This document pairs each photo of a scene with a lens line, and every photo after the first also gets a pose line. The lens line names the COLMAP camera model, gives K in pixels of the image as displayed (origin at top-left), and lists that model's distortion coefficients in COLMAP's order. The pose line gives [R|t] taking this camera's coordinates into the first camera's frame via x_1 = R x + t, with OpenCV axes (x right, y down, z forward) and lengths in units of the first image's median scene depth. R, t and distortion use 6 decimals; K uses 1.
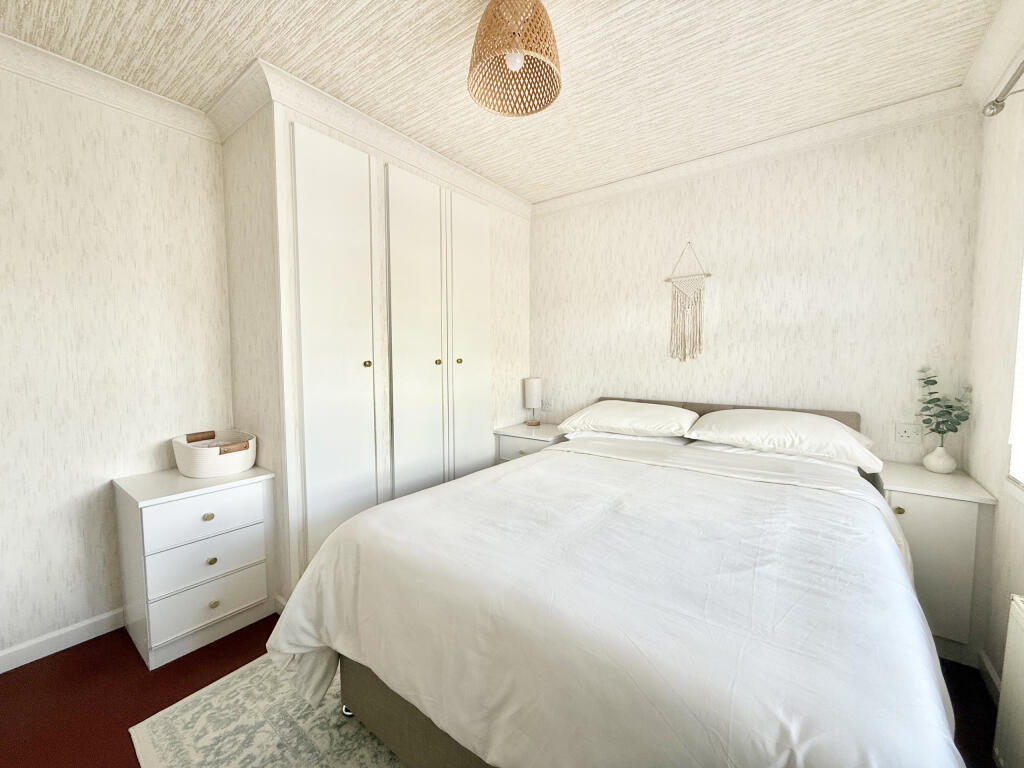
lens RADIAL K [[406.4, 0, 508.7], [0, 406.4, 385.4], [0, 0, 1]] dist [-0.001152, 0.000122]
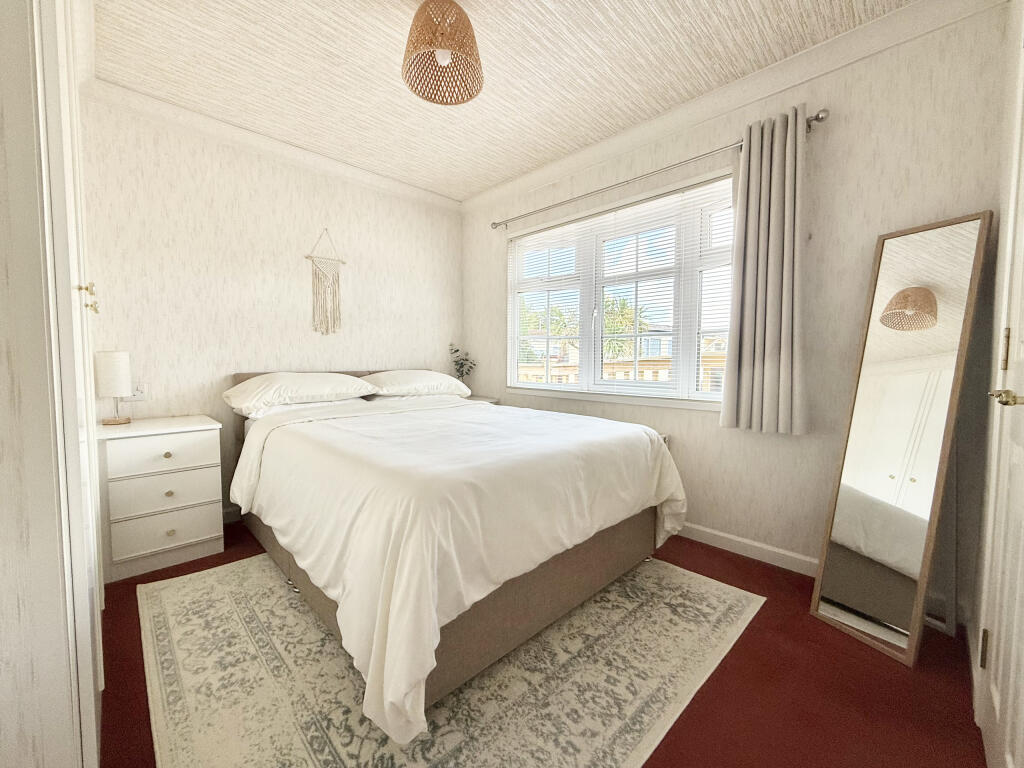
lens RADIAL K [[406.4, 0, 509.4], [0, 406.4, 383.5], [0, 0, 1]] dist [-0.001152, 0.000122]
pose [[0.144143, -0.054037, 0.988080, -0.627134], [0.065074, 0.996864, 0.045024, 0.057717], [-0.987415, 0.057808, 0.147207, 0.364807]]
